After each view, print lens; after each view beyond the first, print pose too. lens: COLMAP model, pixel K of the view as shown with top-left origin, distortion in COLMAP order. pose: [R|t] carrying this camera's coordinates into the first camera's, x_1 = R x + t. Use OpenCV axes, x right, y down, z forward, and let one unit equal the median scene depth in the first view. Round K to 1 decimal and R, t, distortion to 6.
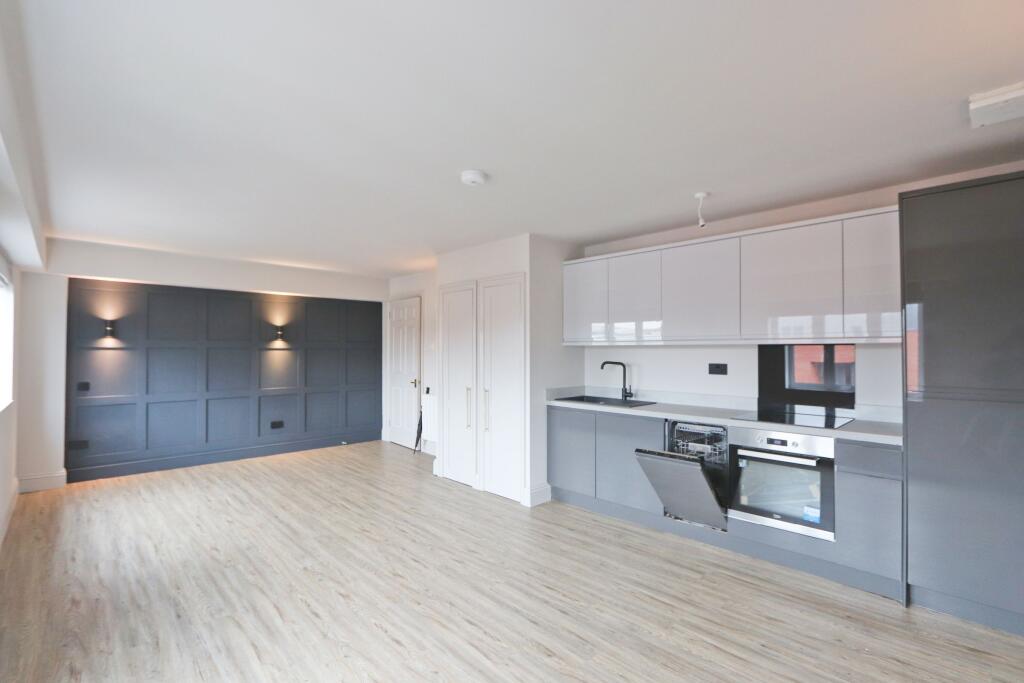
lens RADIAL K [[468.7, 0, 507.8], [0, 468.7, 342.3], [0, 0, 1]] dist [-0.023242, 0.002043]
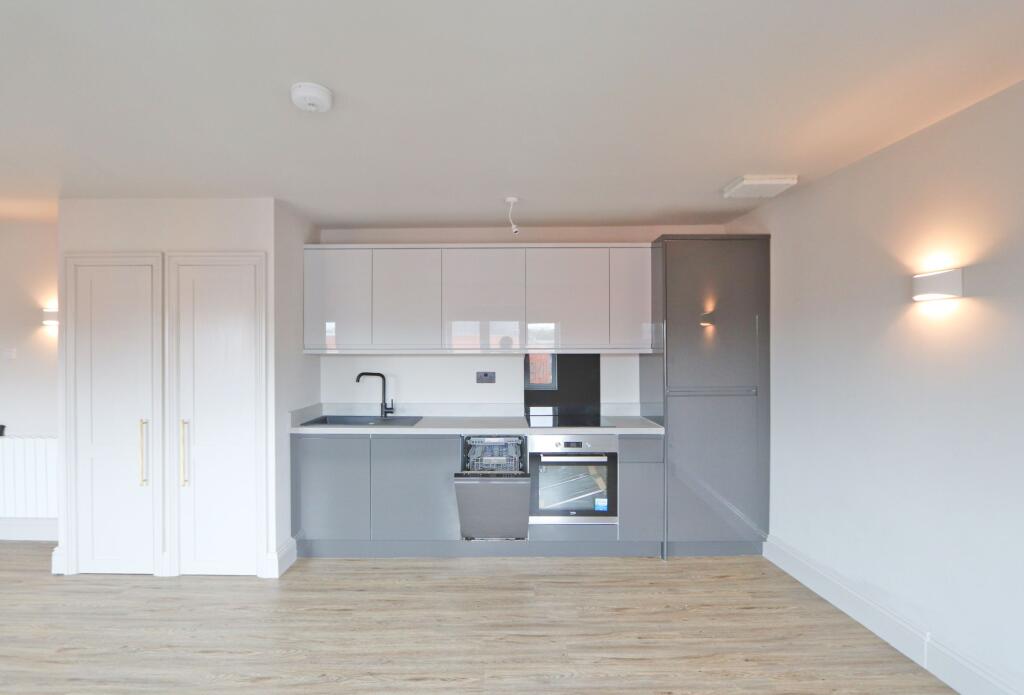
lens RADIAL K [[482.7, 0, 497.3], [0, 482.7, 348.4], [0, 0, 1]] dist [-0.023399, 0.004433]
pose [[0.695638, 0.002662, 0.718388, -0.271634], [-0.009577, 0.999939, 0.005568, -0.010603], [-0.718329, -0.010754, 0.695620, 0.268223]]
